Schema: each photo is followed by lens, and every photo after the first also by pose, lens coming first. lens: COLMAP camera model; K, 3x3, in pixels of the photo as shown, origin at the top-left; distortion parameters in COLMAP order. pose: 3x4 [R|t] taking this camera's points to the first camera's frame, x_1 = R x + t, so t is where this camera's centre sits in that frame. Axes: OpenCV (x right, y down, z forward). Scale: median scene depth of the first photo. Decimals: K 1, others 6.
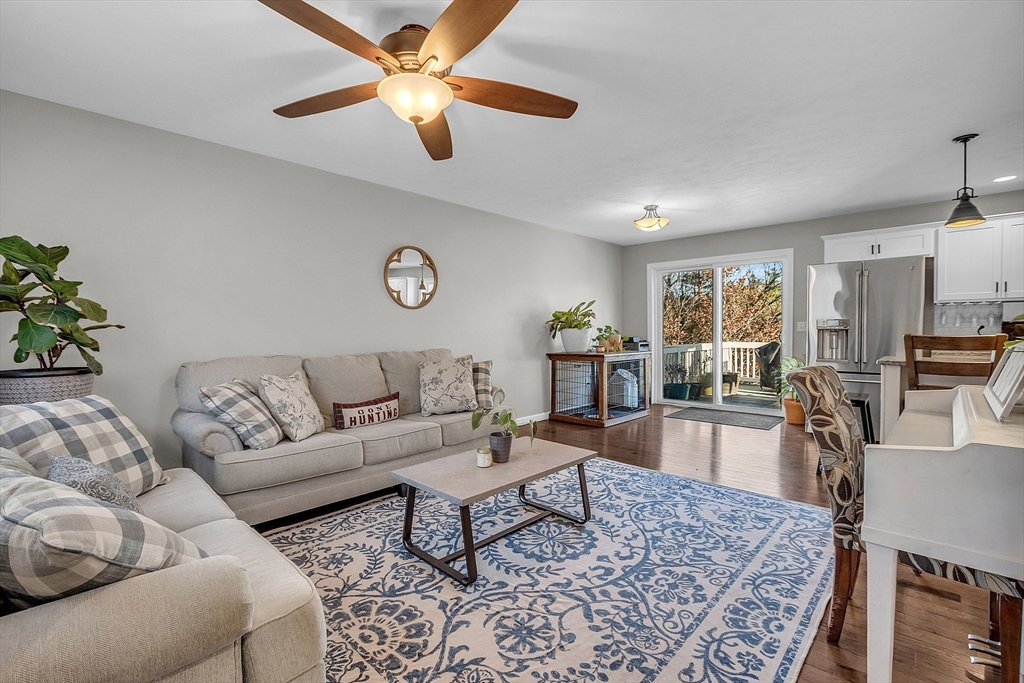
lens RADIAL K [[458.0, 0, 512.0], [0, 458.0, 341.5], [0, 0, 1]] dist [-0.001825, 0.000080]
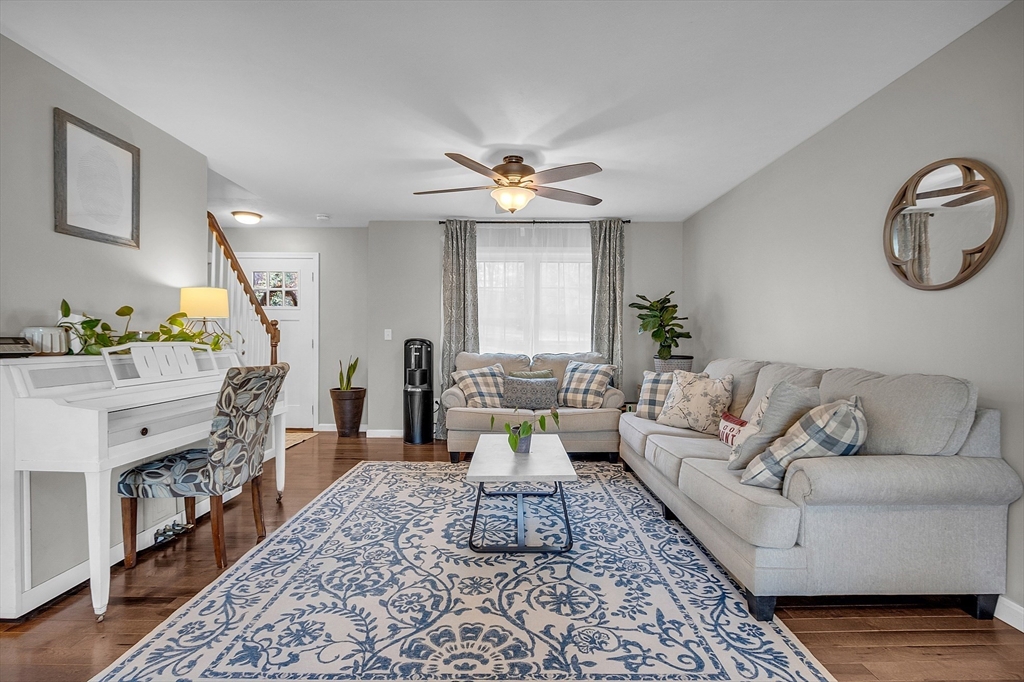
lens RADIAL K [[458.0, 0, 512.0], [0, 458.0, 341.0], [0, 0, 1]] dist [-0.001825, 0.000080]
pose [[-0.725917, 0.006072, -0.687756, 0.774570], [-0.014668, 0.999597, 0.024307, -0.039645], [0.687626, 0.027733, -0.725535, 1.815086]]
